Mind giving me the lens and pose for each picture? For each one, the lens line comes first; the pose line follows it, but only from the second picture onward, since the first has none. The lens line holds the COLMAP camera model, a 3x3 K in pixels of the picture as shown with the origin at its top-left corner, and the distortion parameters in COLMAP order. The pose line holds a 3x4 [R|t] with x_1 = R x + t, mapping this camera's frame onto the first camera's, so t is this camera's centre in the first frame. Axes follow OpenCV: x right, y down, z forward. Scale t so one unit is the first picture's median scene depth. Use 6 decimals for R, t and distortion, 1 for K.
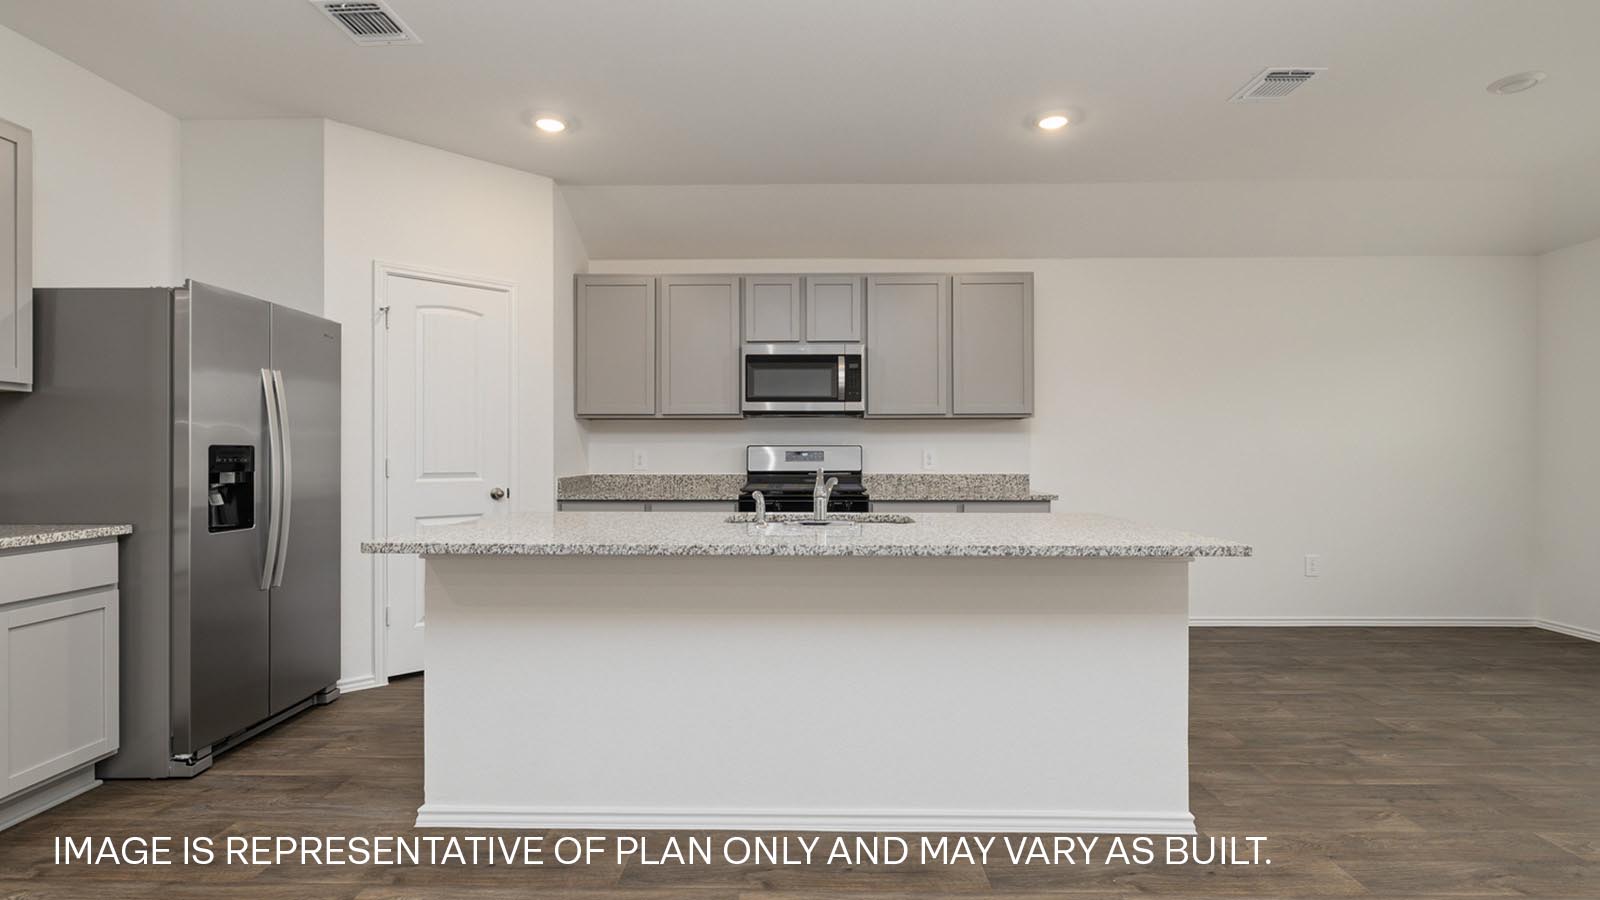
lens RADIAL K [[703.0, 0, 800.0], [0, 703.0, 450.0], [0, 0, 1]] dist [-0.010426, 0.000350]
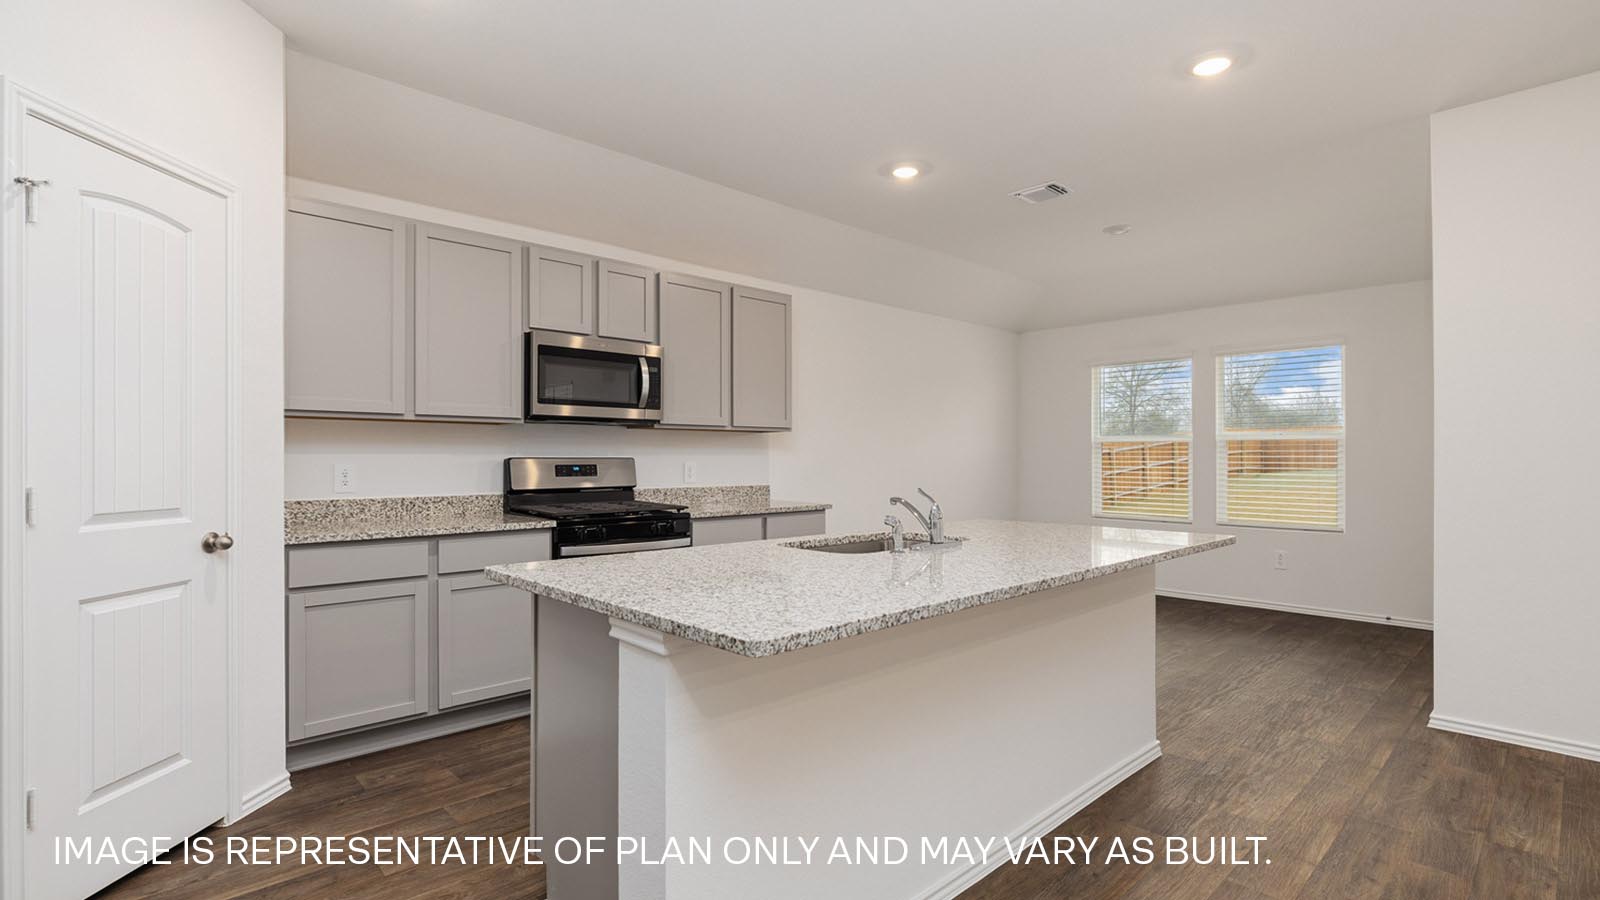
lens RADIAL K [[703.0, 0, 800.0], [0, 703.0, 450.0], [0, 0, 1]] dist [-0.010426, 0.000350]
pose [[0.746019, 0.008948, 0.665864, -0.382772], [-0.002686, 0.999942, -0.010428, -0.008127], [-0.665919, 0.005991, 0.746000, 0.207735]]
